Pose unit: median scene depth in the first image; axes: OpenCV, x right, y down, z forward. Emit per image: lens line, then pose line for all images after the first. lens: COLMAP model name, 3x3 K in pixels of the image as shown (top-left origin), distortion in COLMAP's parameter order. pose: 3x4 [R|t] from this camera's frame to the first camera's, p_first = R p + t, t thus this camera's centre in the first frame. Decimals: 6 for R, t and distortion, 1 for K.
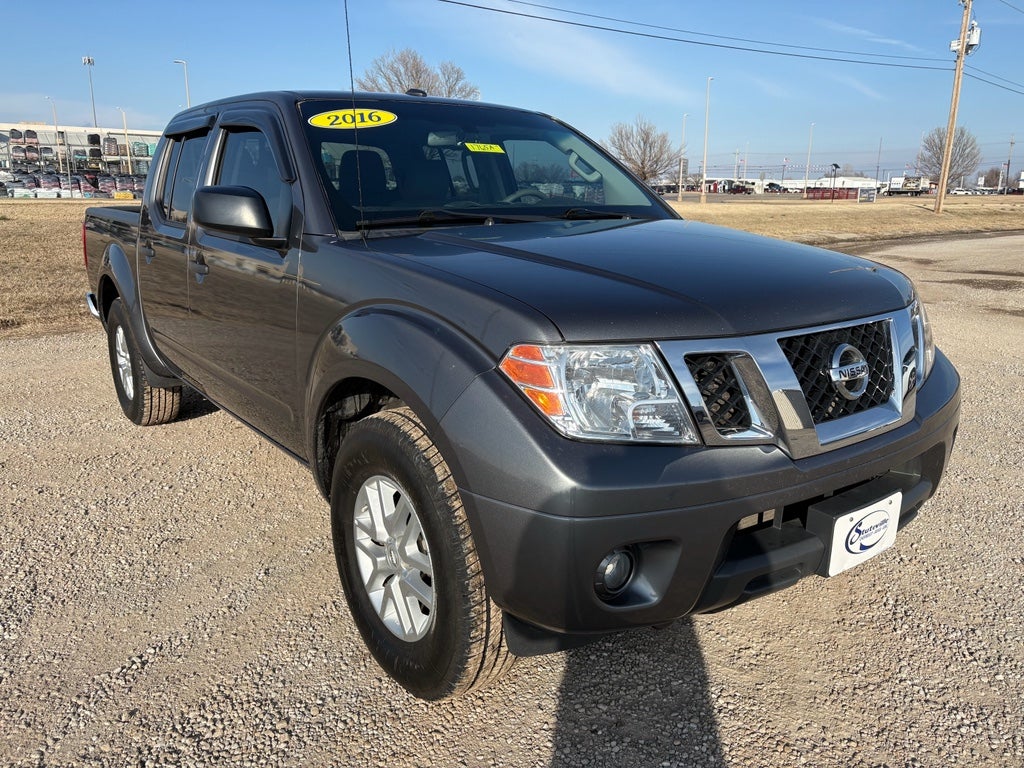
lens RADIAL K [[781.9, 0, 508.4], [0, 781.9, 368.9], [0, 0, 1]] dist [0.077118, -0.088939]
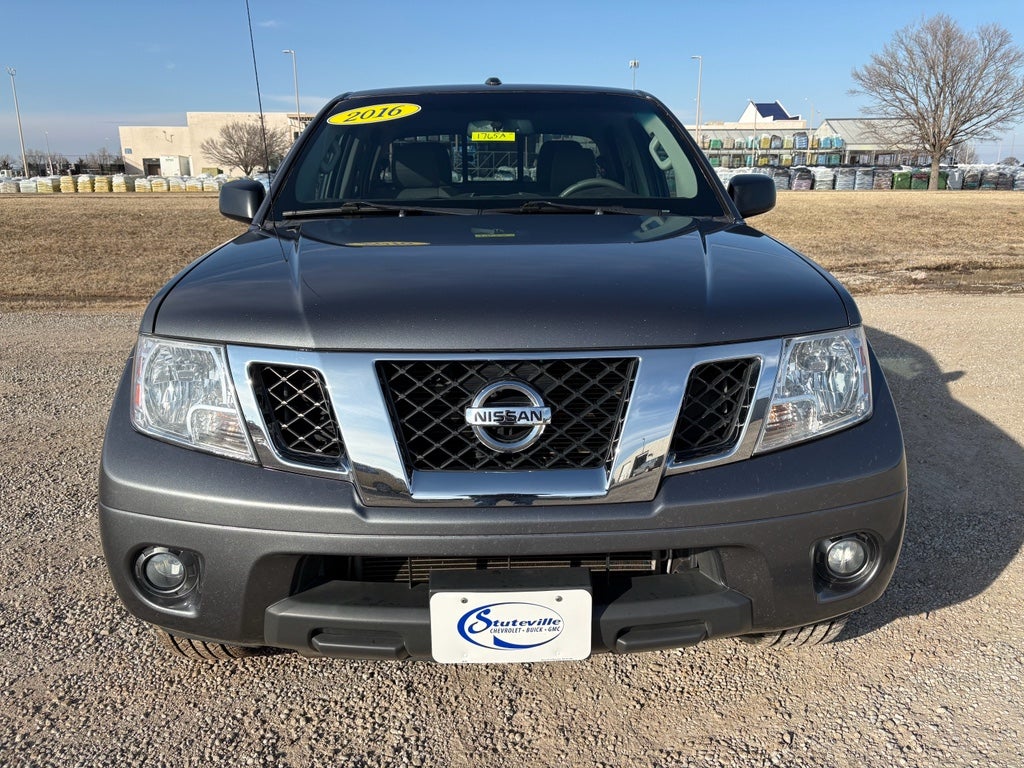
lens RADIAL K [[781.9, 0, 508.4], [0, 781.9, 368.9], [0, 0, 1]] dist [0.077118, -0.088939]
pose [[0.816318, 0.127784, -0.563290, 0.579305], [-0.119925, 0.991466, 0.051123, -0.055745], [0.565015, 0.025820, 0.824676, 0.243612]]
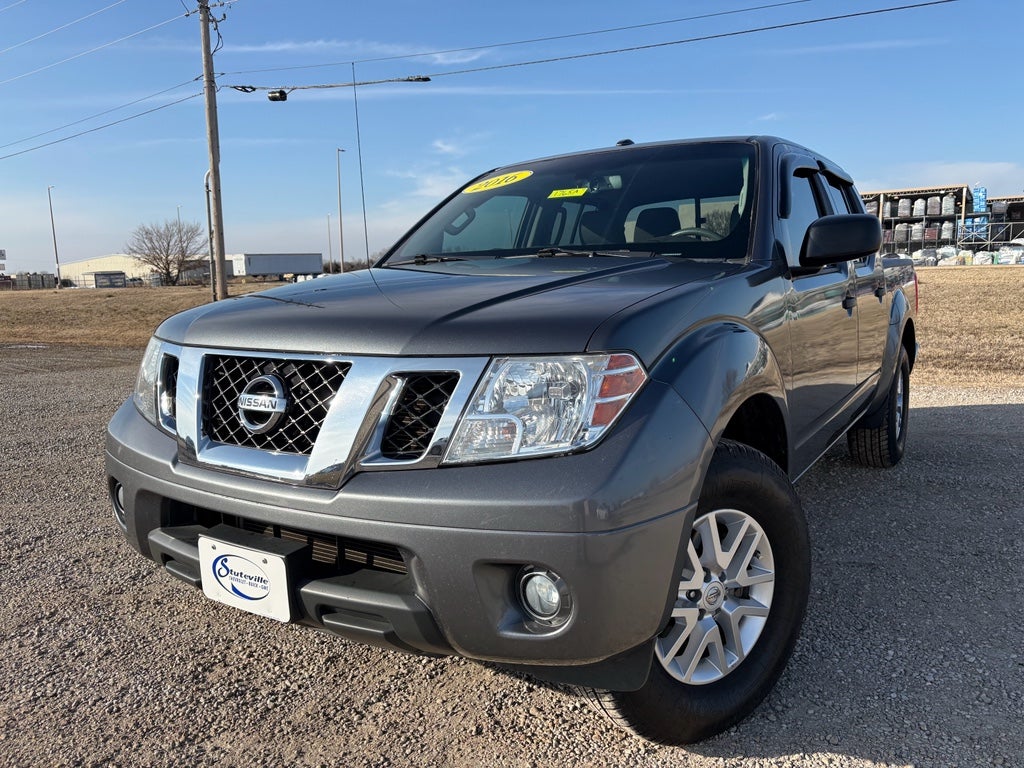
lens RADIAL K [[781.9, 0, 508.4], [0, 781.9, 368.9], [0, 0, 1]] dist [0.077118, -0.088939]
pose [[0.333235, 0.104373, -0.937049, 0.952092], [-0.184999, 0.981773, 0.043564, -0.089928], [0.924516, 0.158836, 0.346470, 0.632246]]
